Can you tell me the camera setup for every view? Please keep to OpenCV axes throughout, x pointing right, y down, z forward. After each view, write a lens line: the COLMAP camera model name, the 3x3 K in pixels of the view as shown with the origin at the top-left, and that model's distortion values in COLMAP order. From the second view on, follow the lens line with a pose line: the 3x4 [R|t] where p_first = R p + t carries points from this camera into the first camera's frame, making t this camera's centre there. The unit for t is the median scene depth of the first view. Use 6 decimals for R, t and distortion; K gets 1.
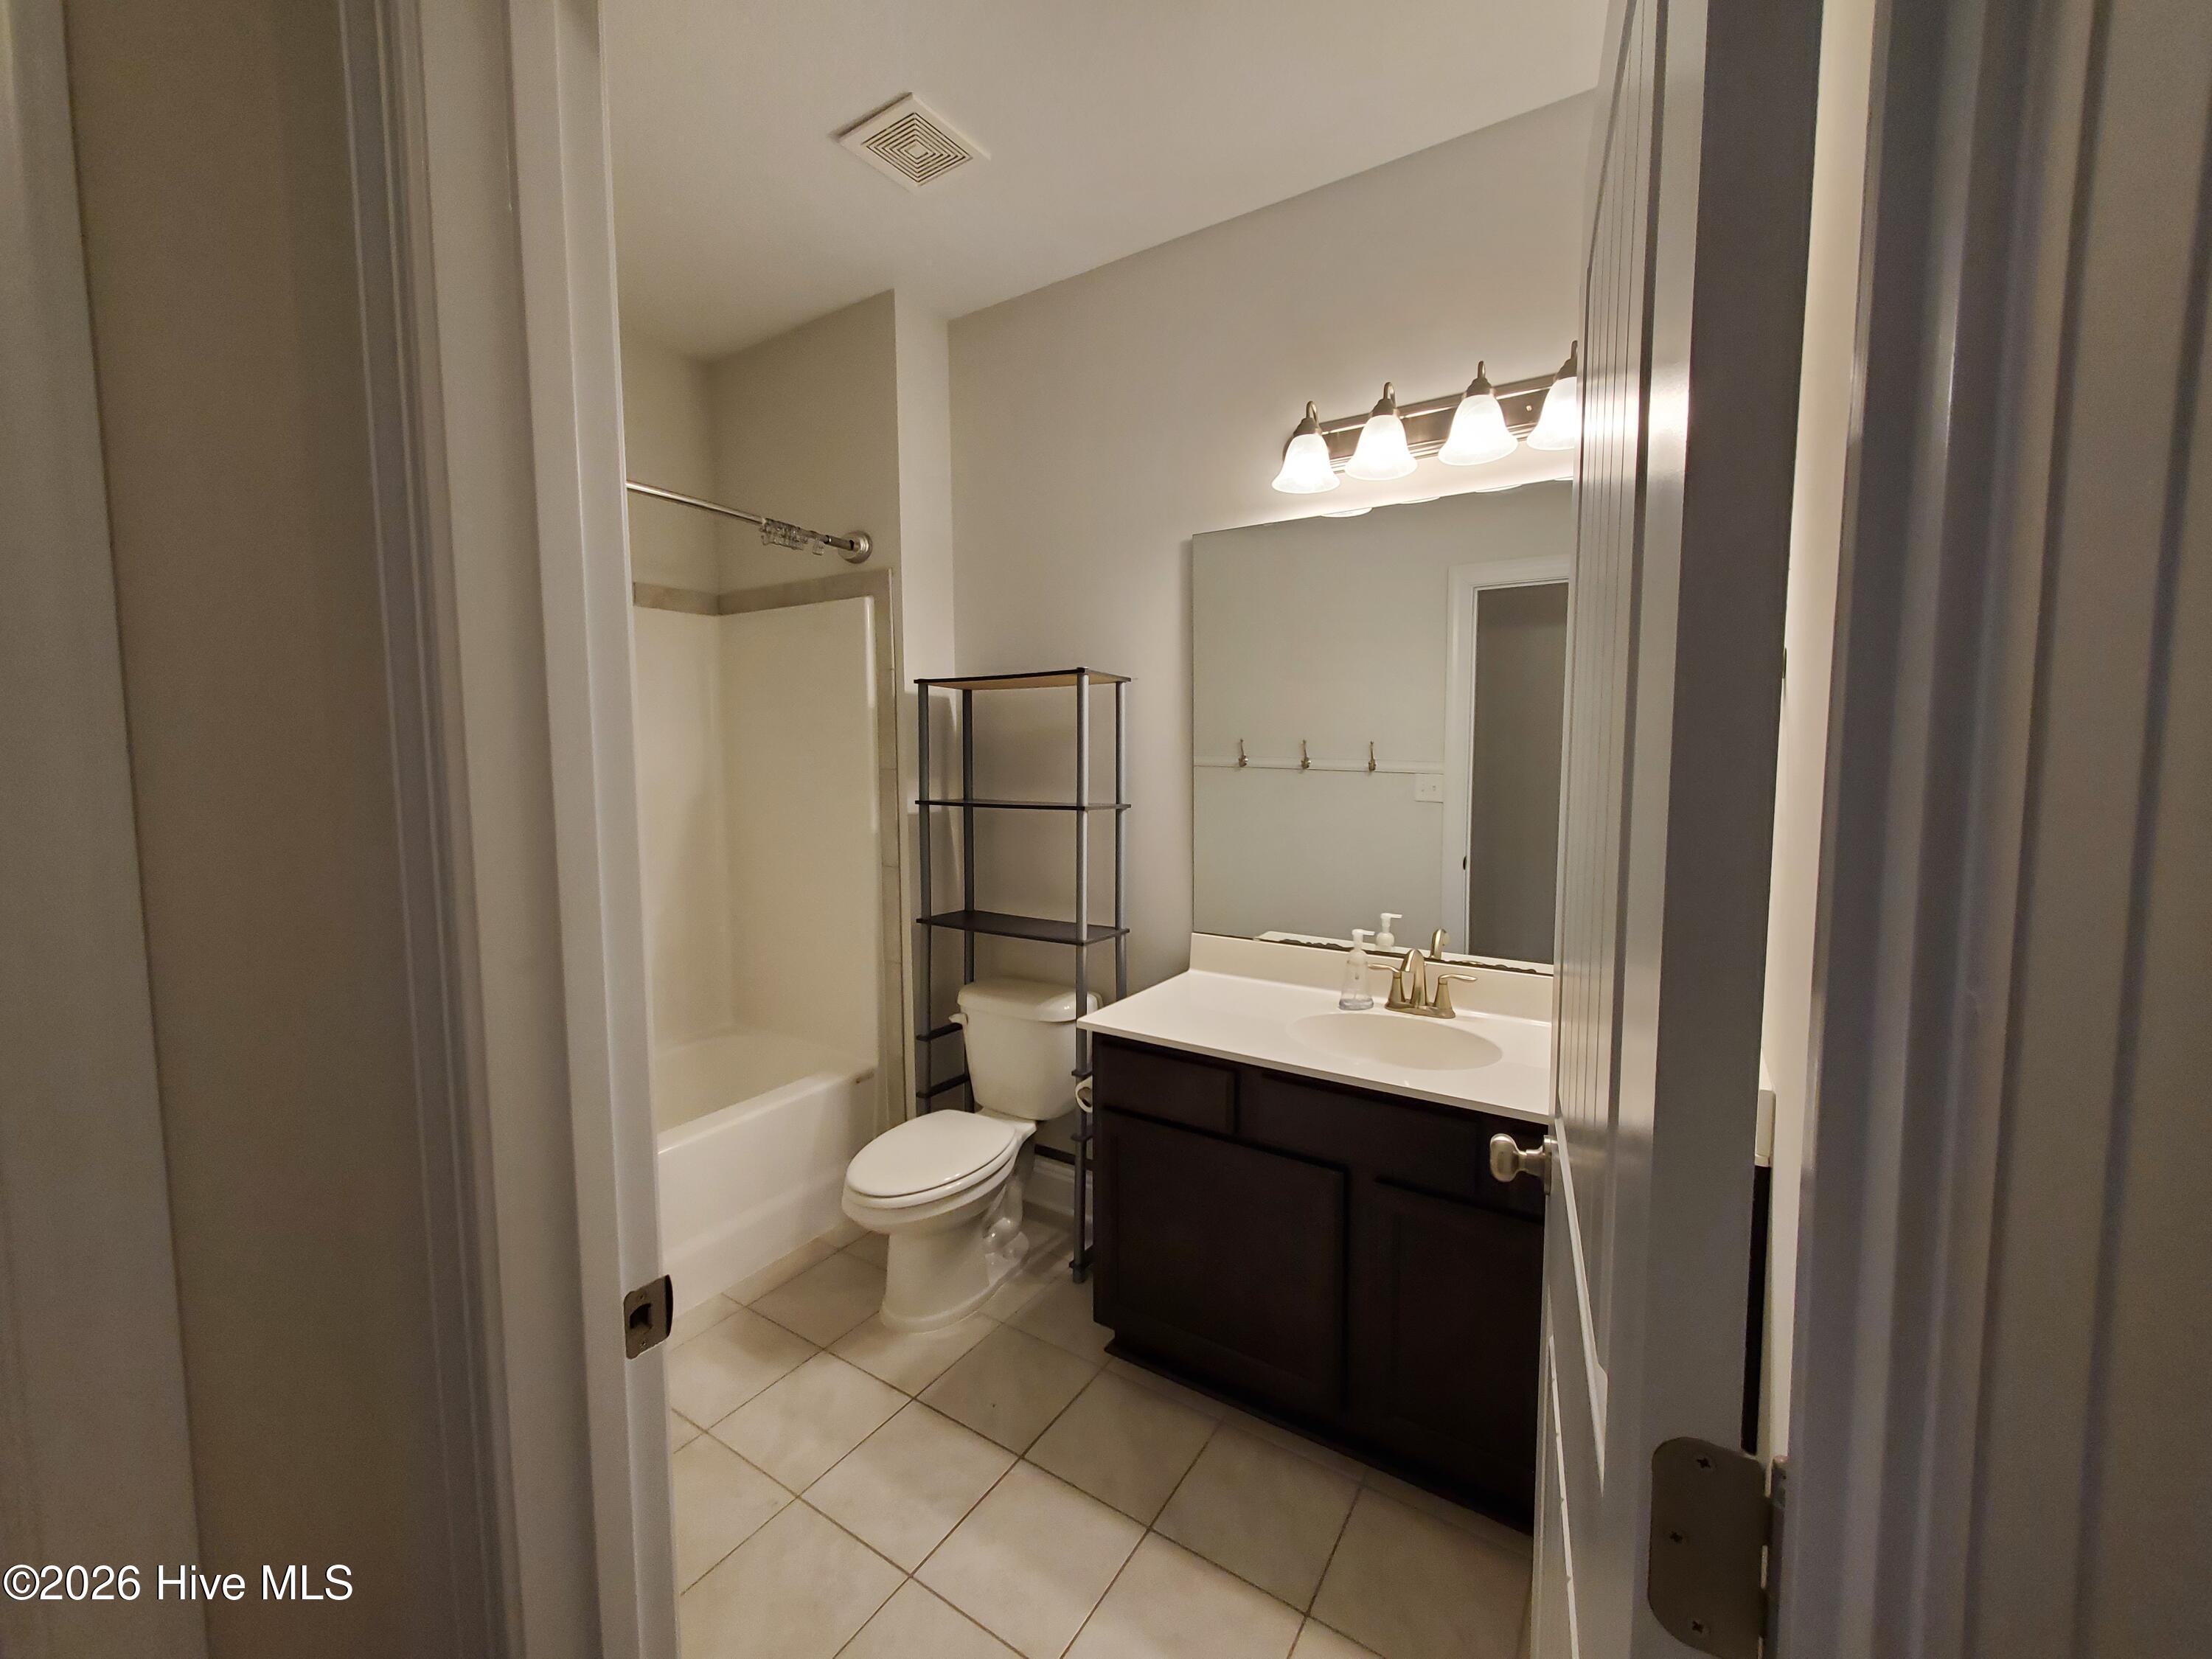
lens RADIAL K [[875.5, 0, 1108.1], [0, 875.5, 825.1], [0, 0, 1]] dist [0.000883, 0.000074]
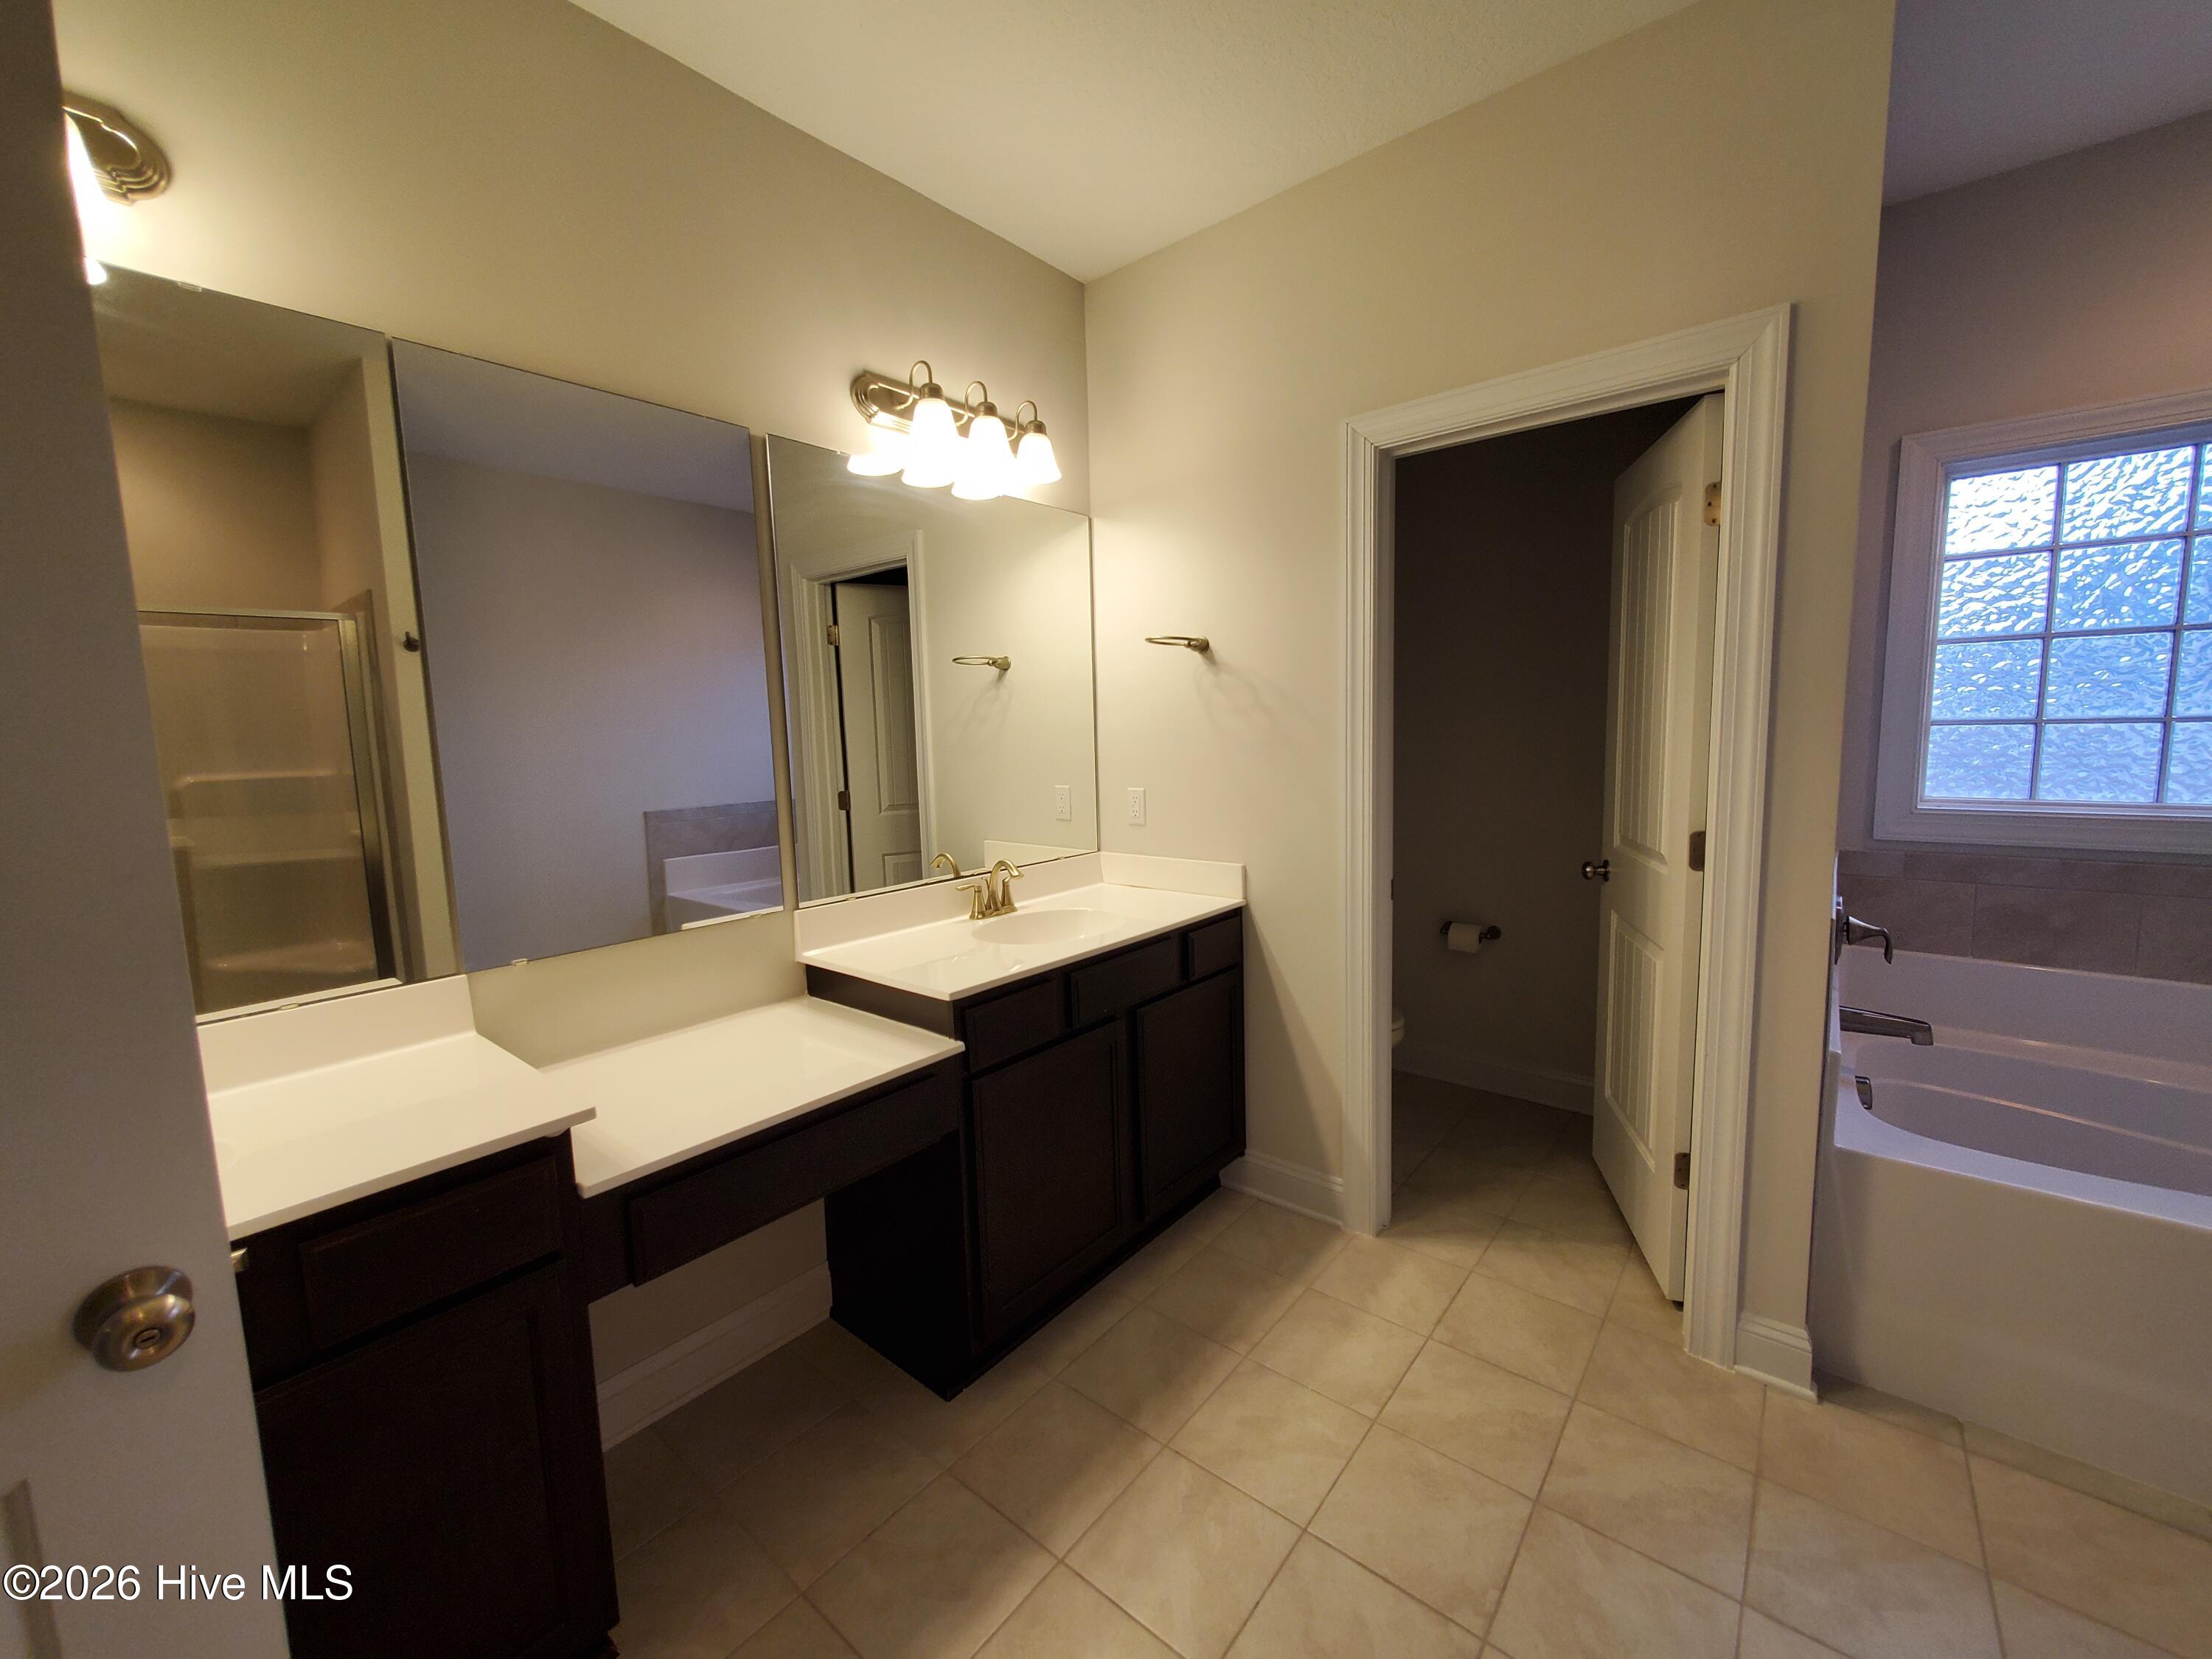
lens RADIAL K [[875.5, 0, 1108.4], [0, 875.5, 828.9], [0, 0, 1]] dist [0.000883, 0.000074]
pose [[0.116572, -0.111248, 0.986932, -0.839586], [0.103703, 0.989638, 0.099304, -0.010034], [-0.987753, 0.090772, 0.126901, 0.698302]]
